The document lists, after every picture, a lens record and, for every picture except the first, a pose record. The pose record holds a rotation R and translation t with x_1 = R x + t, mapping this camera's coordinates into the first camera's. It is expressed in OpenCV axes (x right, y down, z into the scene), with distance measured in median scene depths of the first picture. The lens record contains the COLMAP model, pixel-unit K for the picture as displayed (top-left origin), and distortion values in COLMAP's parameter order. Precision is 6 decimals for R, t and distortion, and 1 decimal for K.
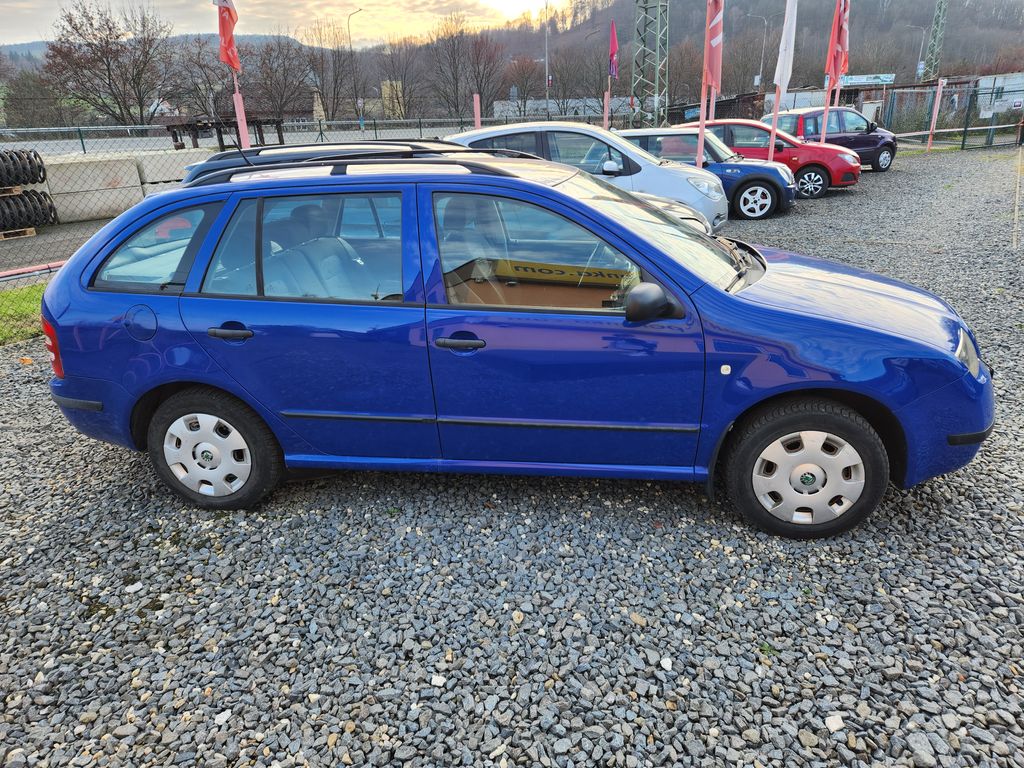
lens RADIAL K [[667.5, 0, 512.0], [0, 667.5, 384.0], [0, 0, 1]] dist [0.078227, -0.061951]
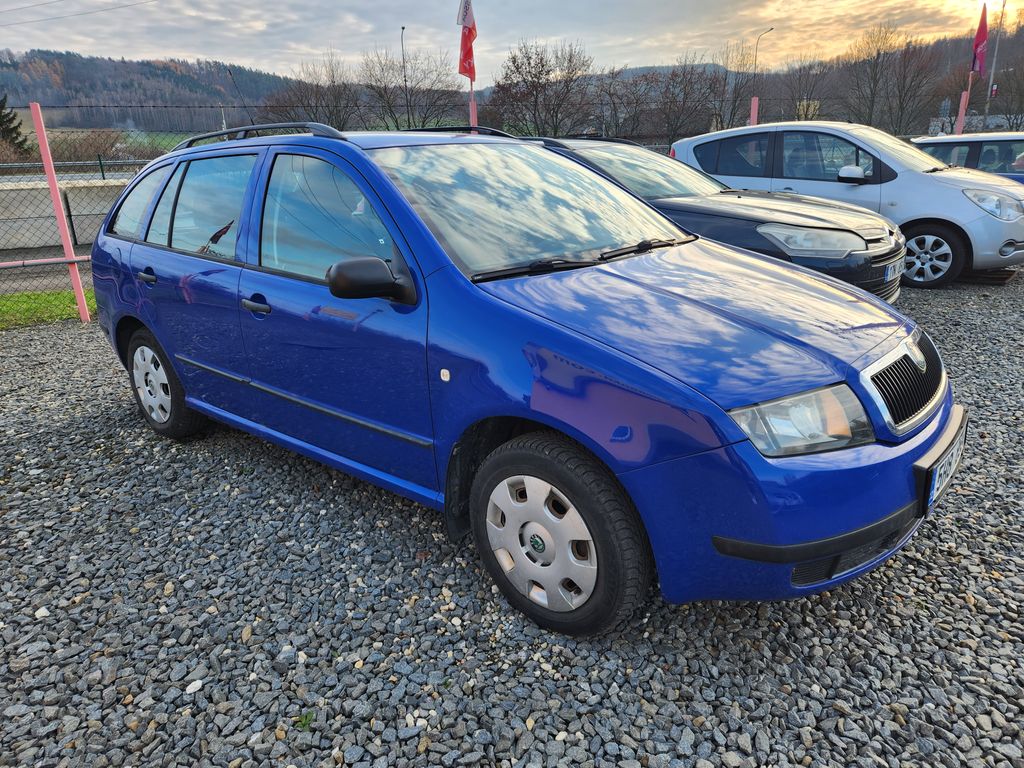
lens RADIAL K [[667.5, 0, 512.0], [0, 667.5, 384.0], [0, 0, 1]] dist [0.078227, -0.061951]
pose [[0.853645, 0.173824, -0.490995, 0.633485], [-0.188650, 0.981849, 0.019610, -0.033561], [0.485491, 0.075886, 0.870942, 0.290020]]
